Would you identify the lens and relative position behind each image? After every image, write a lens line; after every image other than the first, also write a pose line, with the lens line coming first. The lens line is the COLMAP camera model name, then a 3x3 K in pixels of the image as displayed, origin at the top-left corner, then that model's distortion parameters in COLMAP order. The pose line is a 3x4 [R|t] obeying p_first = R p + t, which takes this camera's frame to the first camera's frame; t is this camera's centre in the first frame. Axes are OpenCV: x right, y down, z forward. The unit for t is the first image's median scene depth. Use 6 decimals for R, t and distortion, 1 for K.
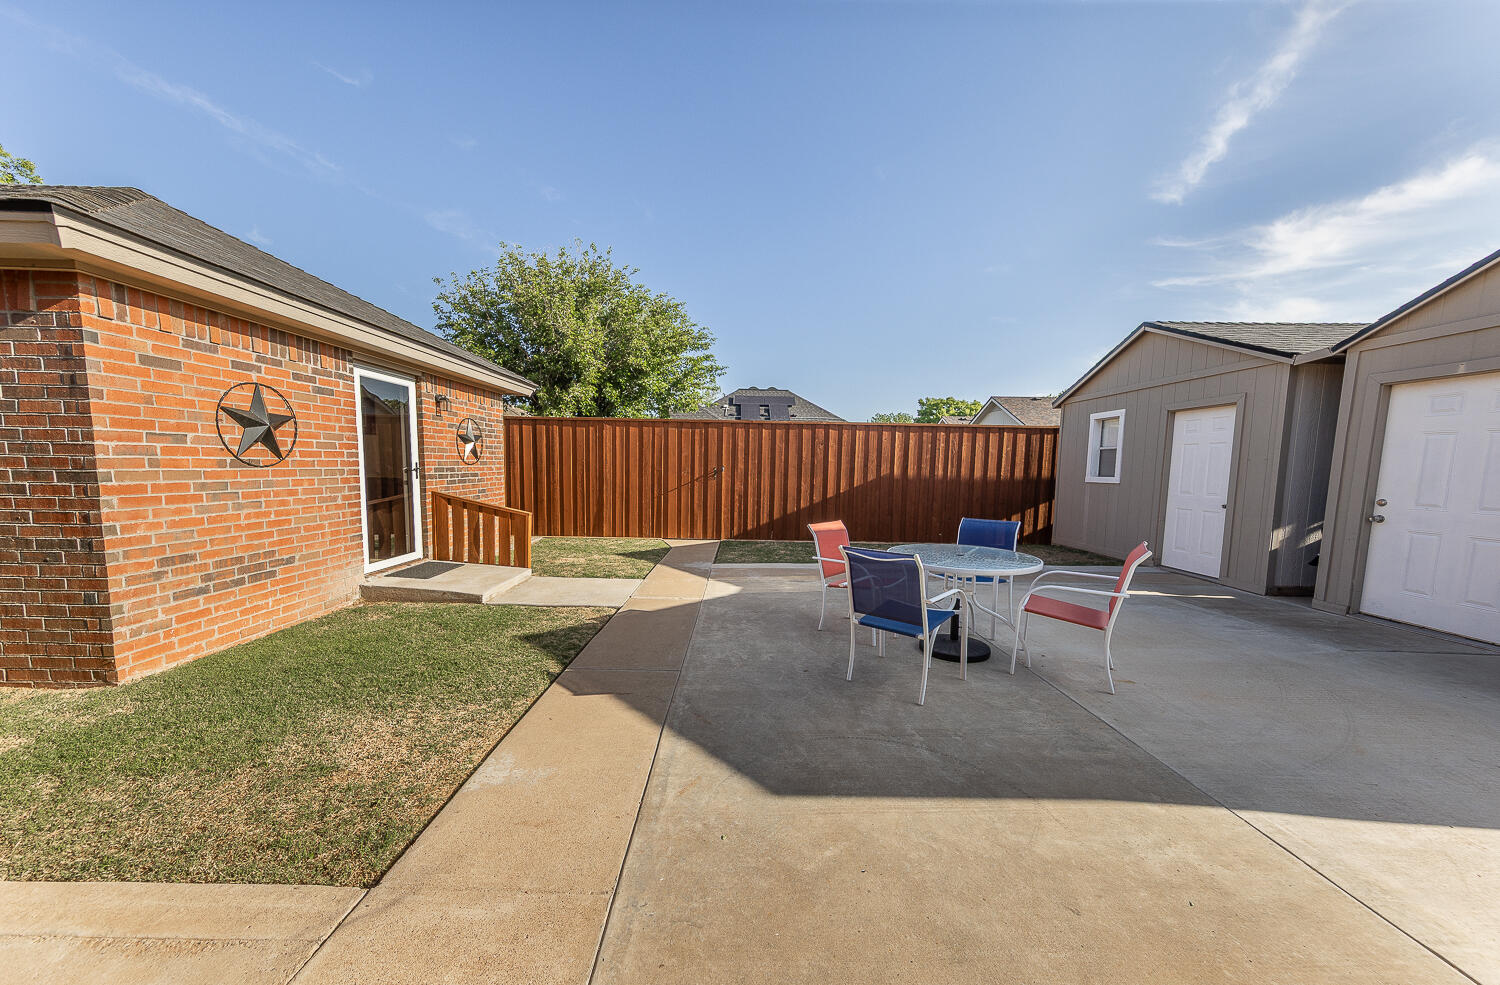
lens RADIAL K [[507.8, 0, 742.1], [0, 507.8, 509.5], [0, 0, 1]] dist [0.002215, 0.000052]
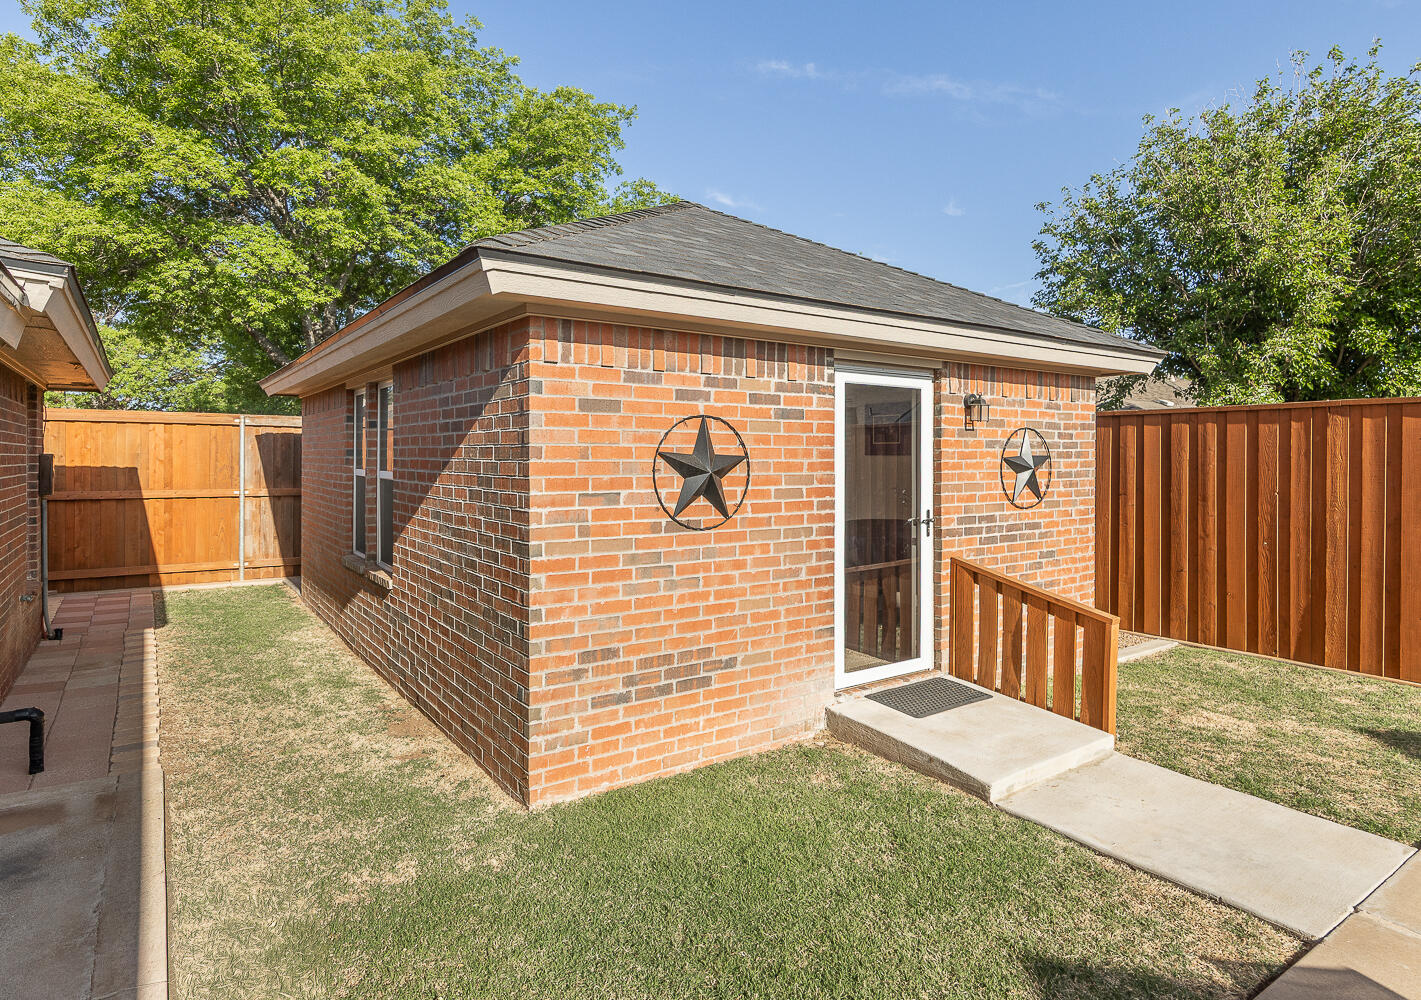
lens RADIAL K [[792.6, 0, 717.0], [0, 792.6, 457.9], [0, 0, 1]] dist [0.014016, -0.001365]
pose [[0.576937, -0.014846, -0.816654, -0.011308], [-0.066940, 0.995612, -0.065390, -0.089068], [0.814041, 0.092393, 0.573412, 0.286933]]
